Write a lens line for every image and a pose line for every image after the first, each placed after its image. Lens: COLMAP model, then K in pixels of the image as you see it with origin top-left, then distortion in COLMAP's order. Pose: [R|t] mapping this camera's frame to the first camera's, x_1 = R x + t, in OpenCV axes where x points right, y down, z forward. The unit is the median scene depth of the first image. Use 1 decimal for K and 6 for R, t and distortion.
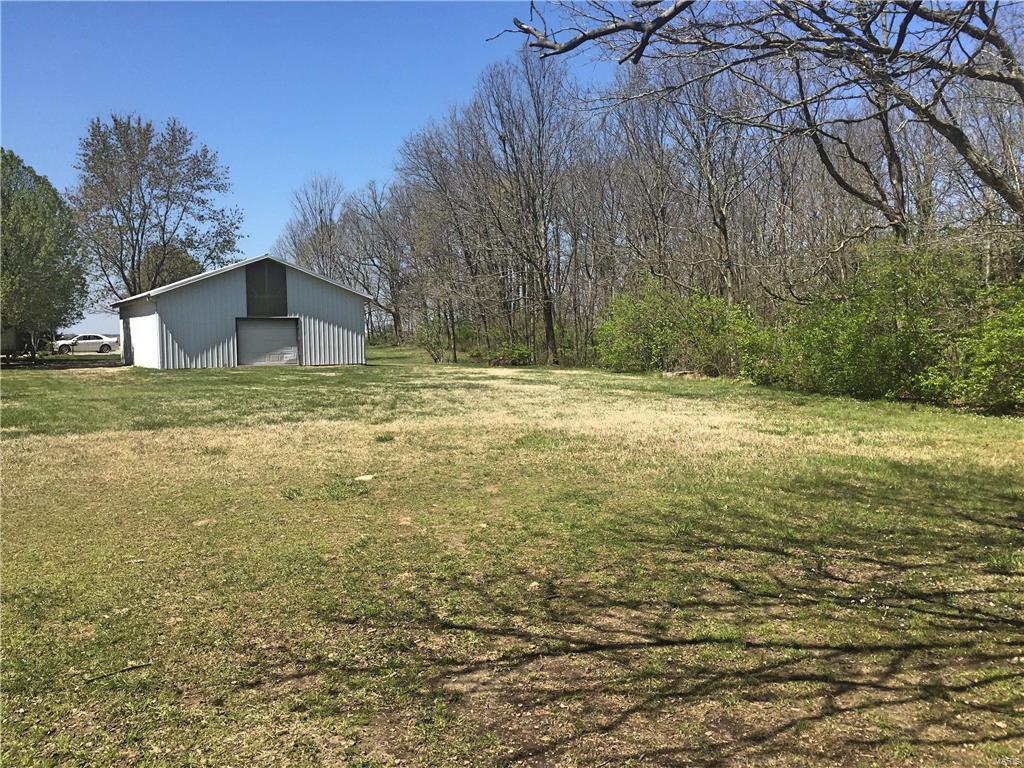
lens RADIAL K [[876.9, 0, 512.8], [0, 876.9, 385.6], [0, 0, 1]] dist [0.016183, 0.006719]
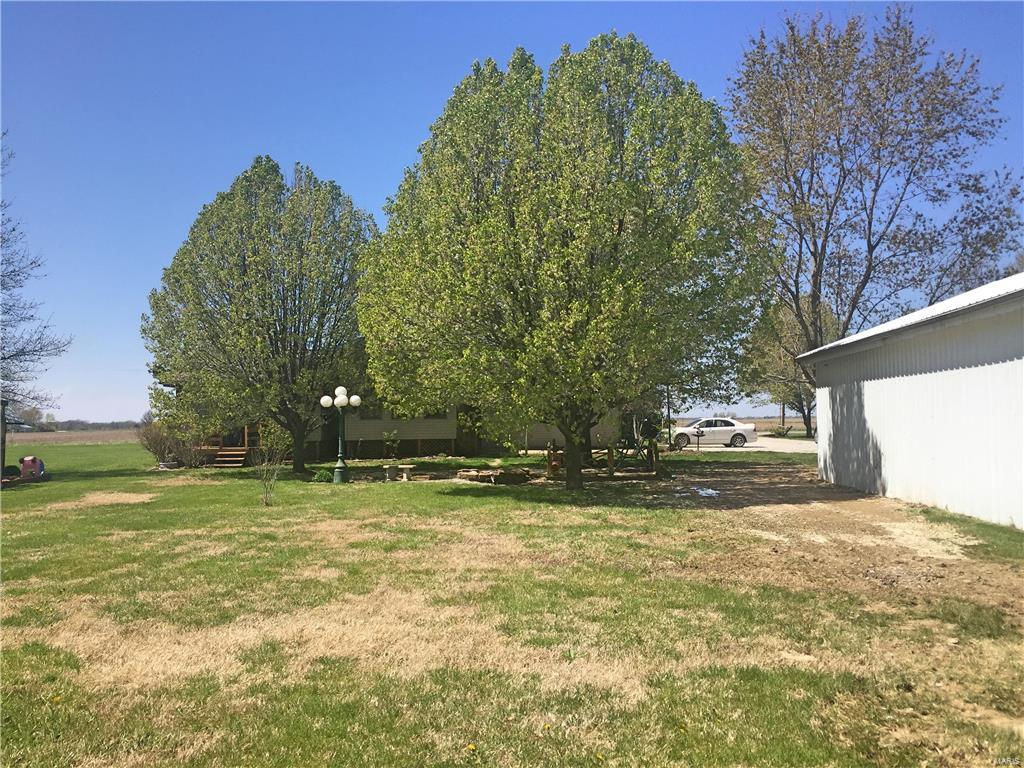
lens RADIAL K [[876.9, 0, 512.2], [0, 876.9, 385.9], [0, 0, 1]] dist [0.016183, 0.006719]
pose [[0.808737, -0.024394, -0.587664, -0.223379], [-0.031217, 0.995951, -0.084303, -0.022731], [0.587341, 0.086524, 0.804701, 0.387168]]
